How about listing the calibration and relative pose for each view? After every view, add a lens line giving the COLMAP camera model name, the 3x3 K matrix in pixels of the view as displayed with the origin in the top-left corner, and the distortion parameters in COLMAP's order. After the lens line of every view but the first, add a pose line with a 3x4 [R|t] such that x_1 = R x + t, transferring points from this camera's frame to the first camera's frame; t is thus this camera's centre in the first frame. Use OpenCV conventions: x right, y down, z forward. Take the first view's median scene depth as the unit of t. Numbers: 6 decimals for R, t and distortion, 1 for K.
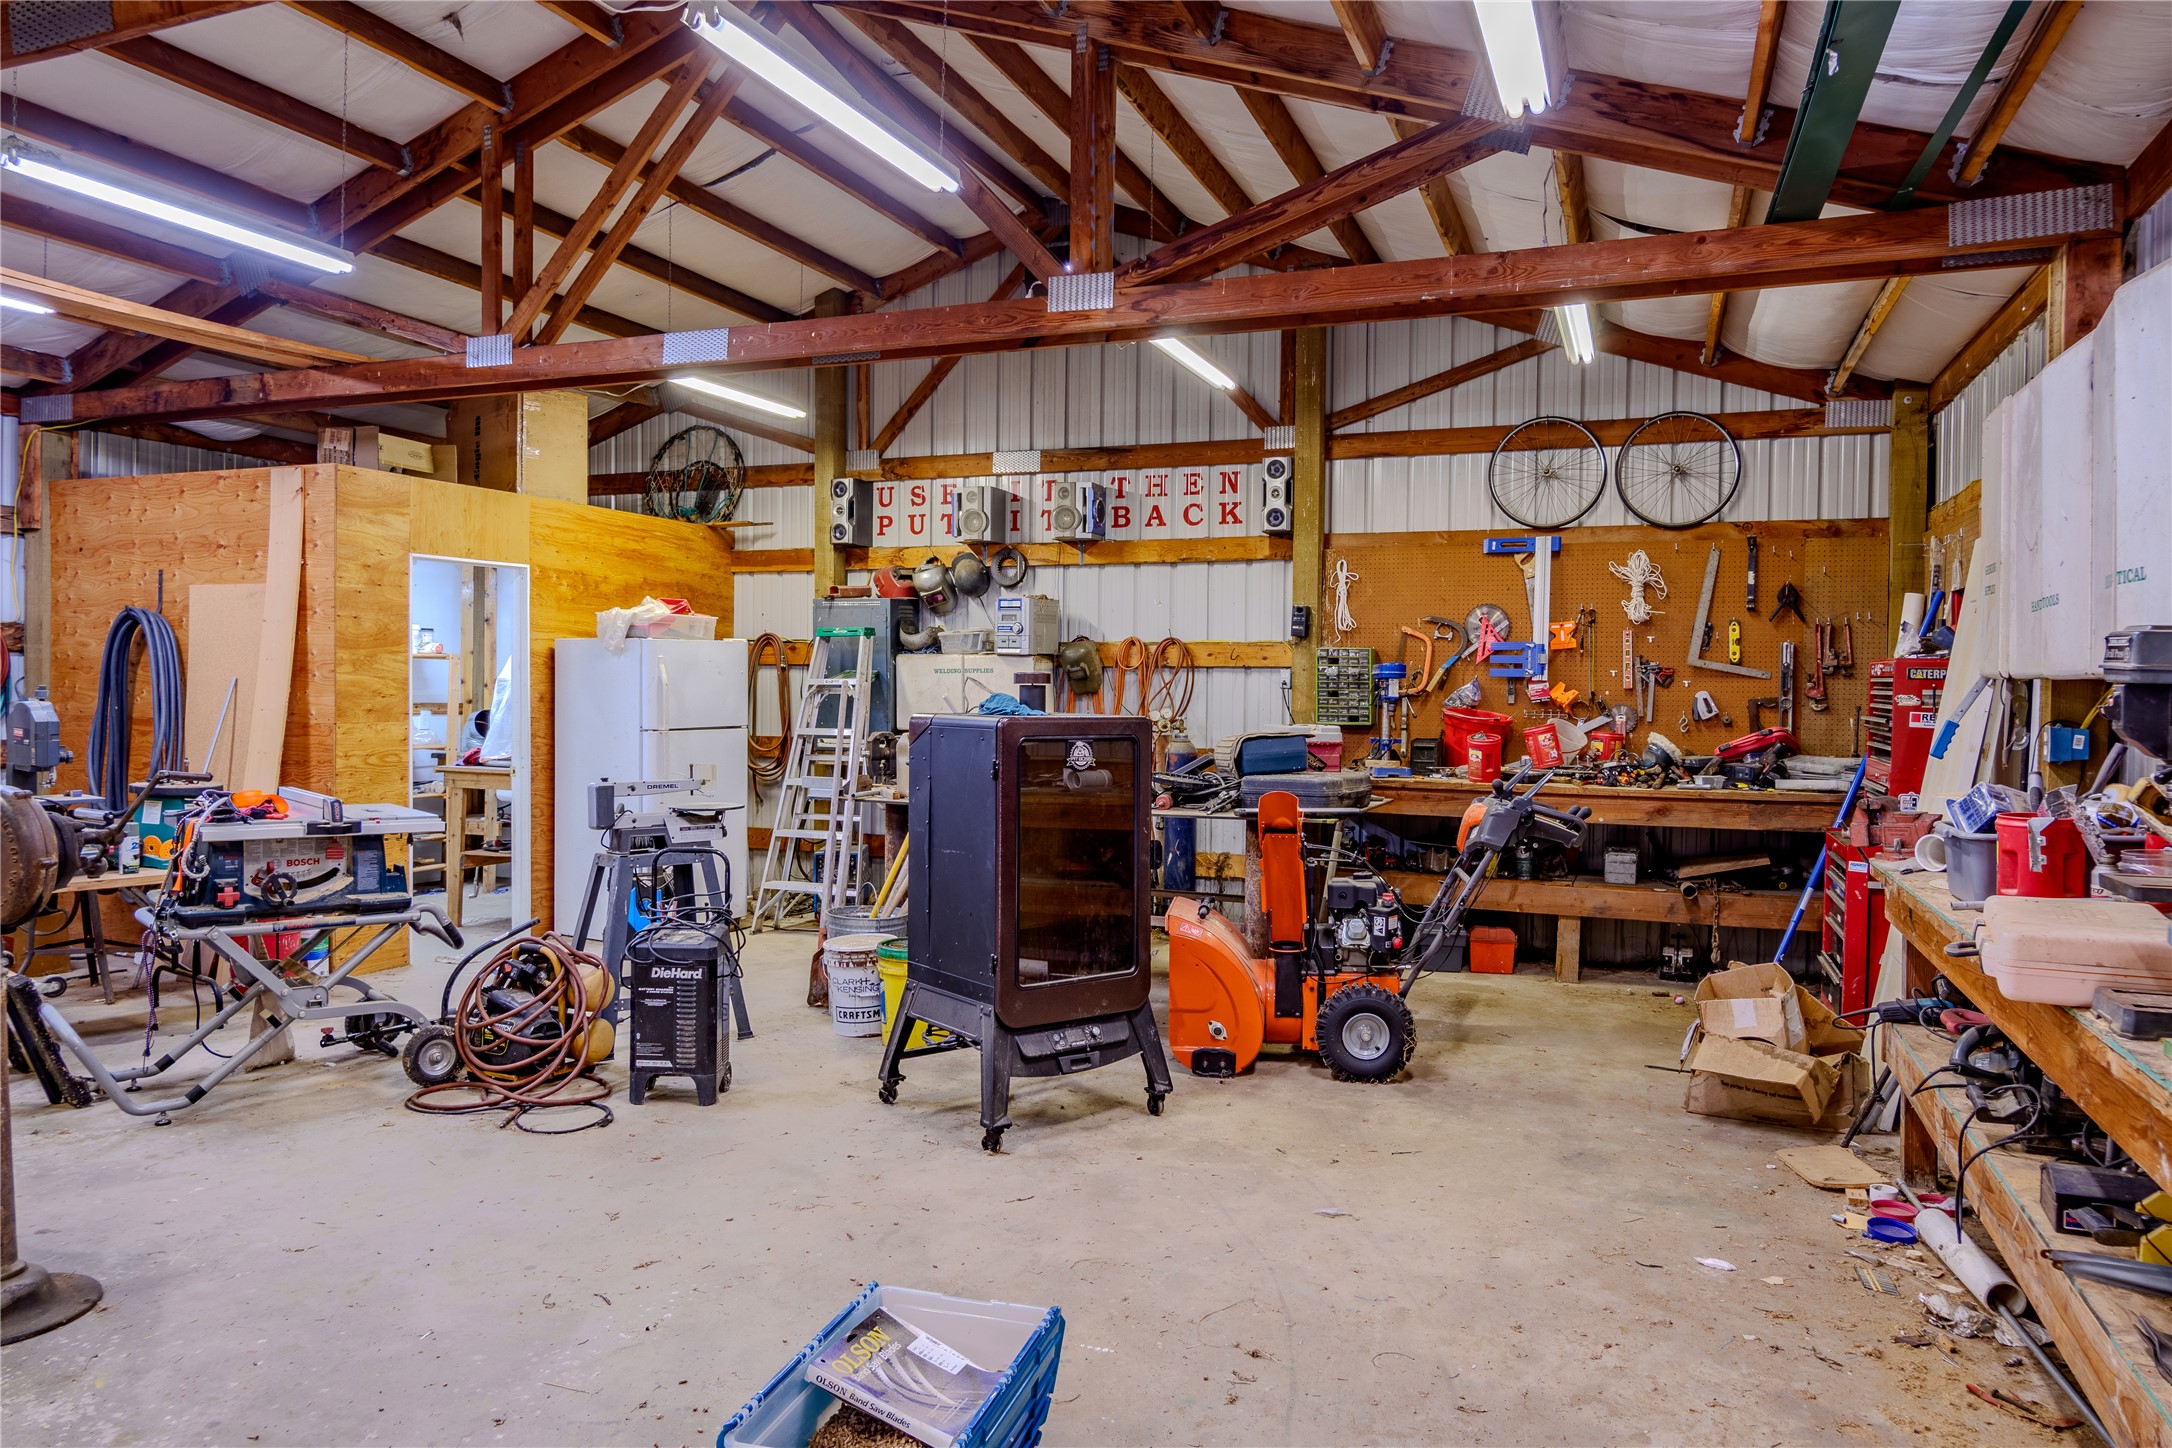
lens RADIAL K [[1424.1, 0, 1086.0], [0, 1424.1, 724.0], [0, 0, 1]] dist [-0.000860, -0.019463]
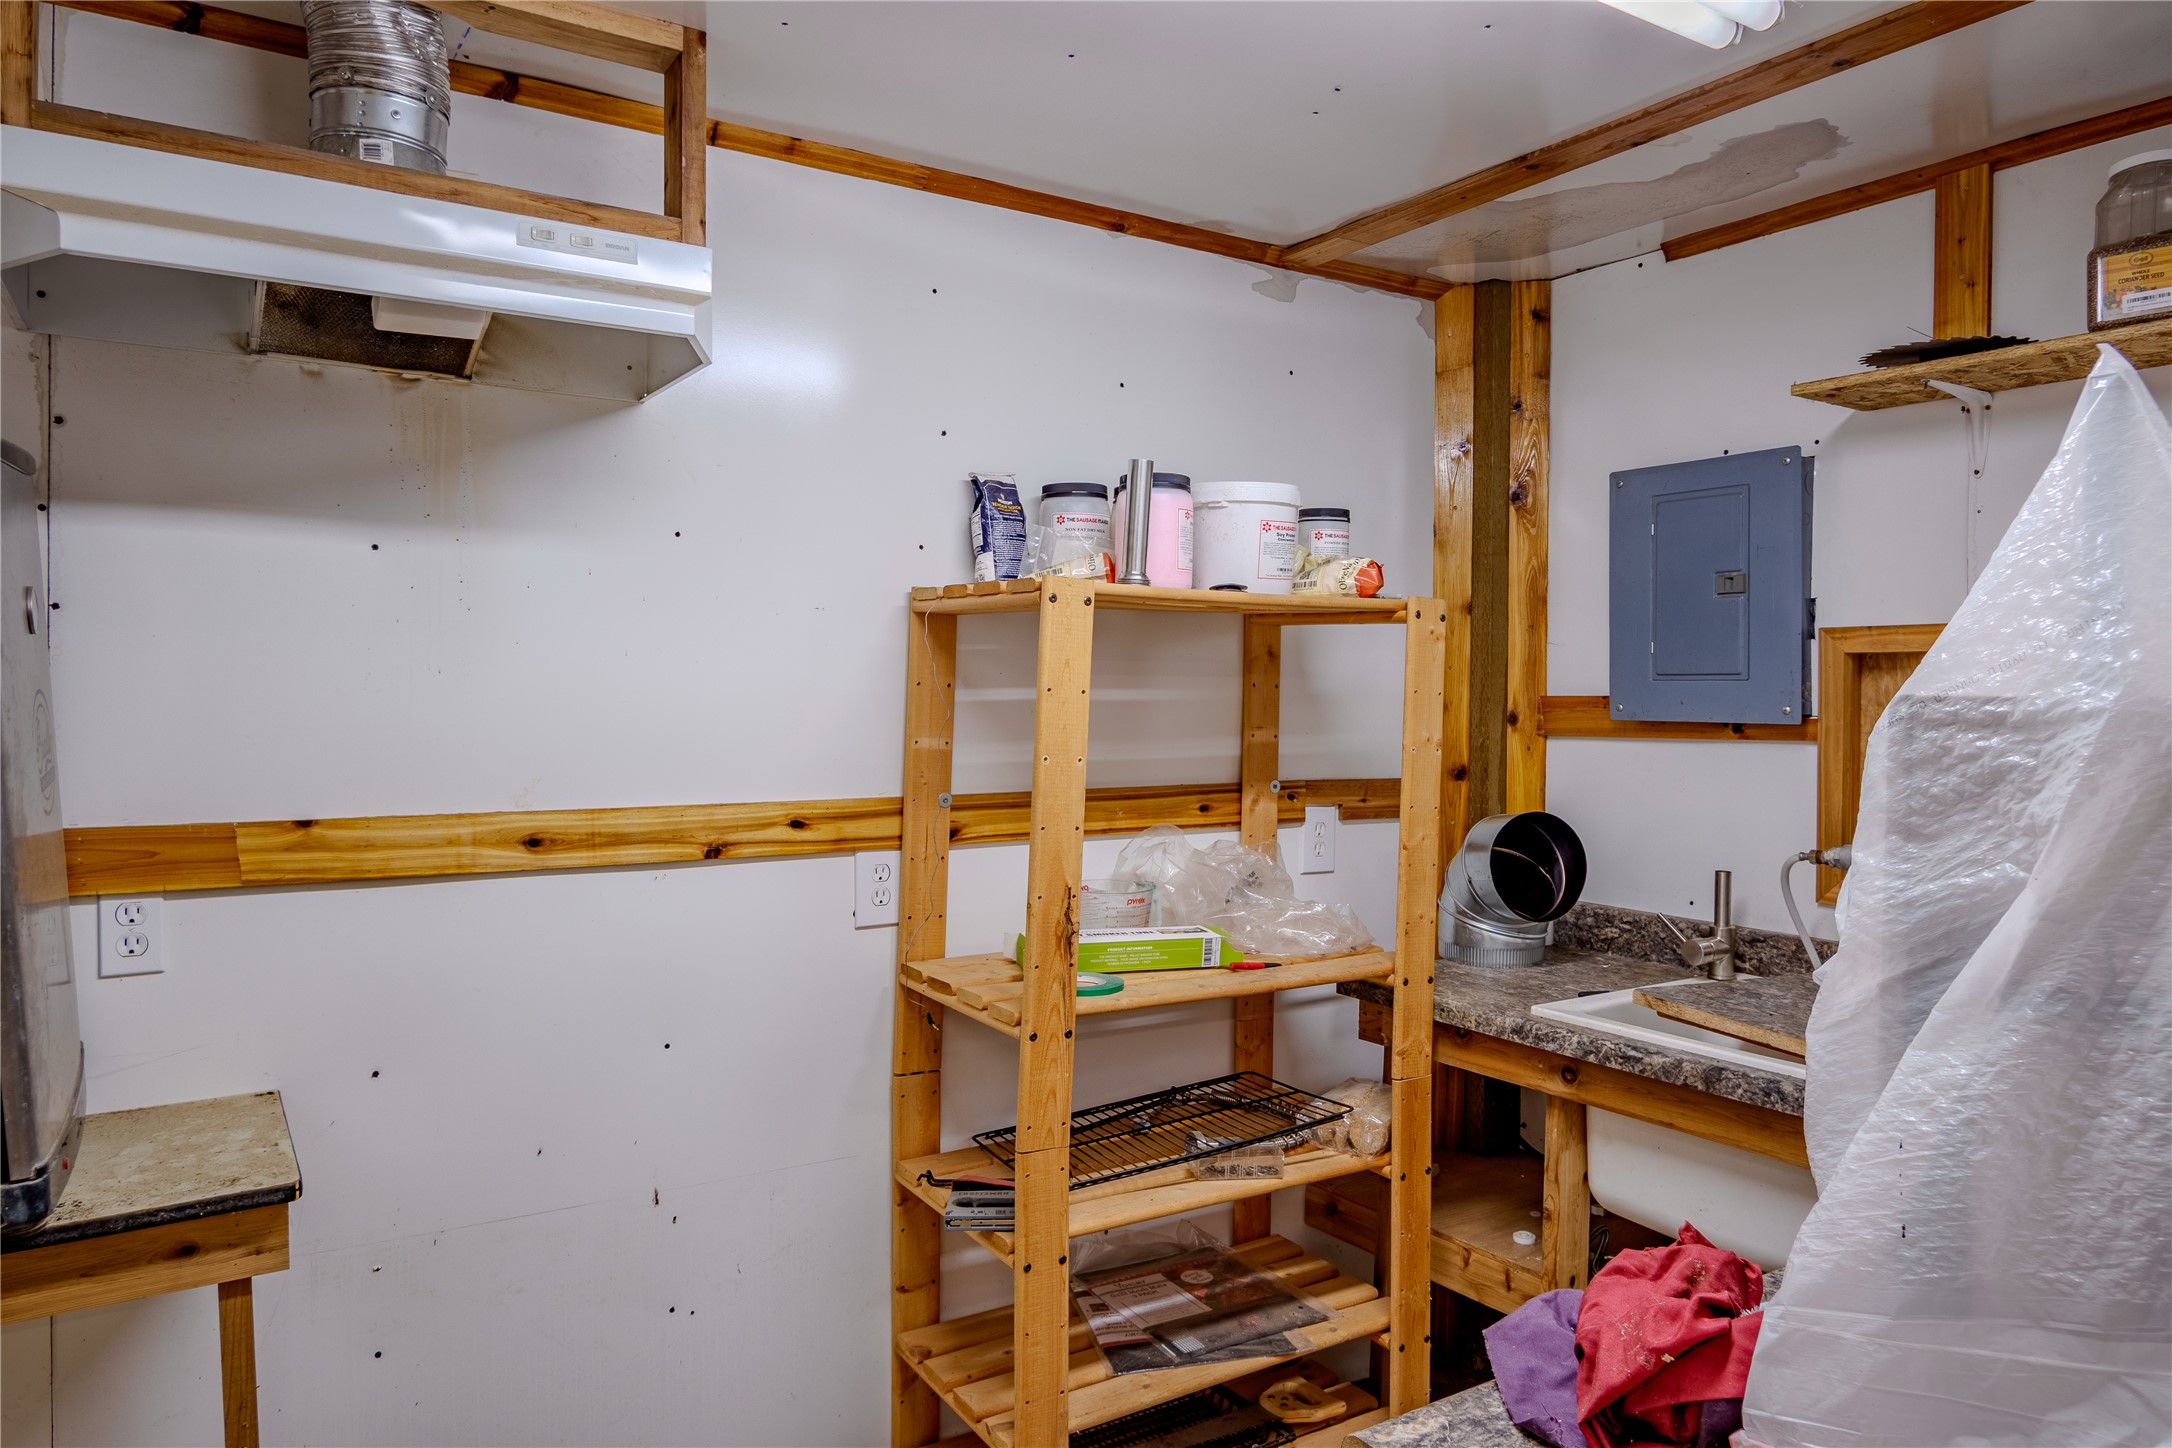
lens RADIAL K [[1424.1, 0, 1086.0], [0, 1424.1, 724.0], [0, 0, 1]] dist [-0.000860, -0.019463]
pose [[0.814271, 0.007007, -0.580442, -0.334529], [-0.012162, 0.999914, -0.004991, -0.024512], [0.580357, 0.011123, 0.814286, 0.734277]]
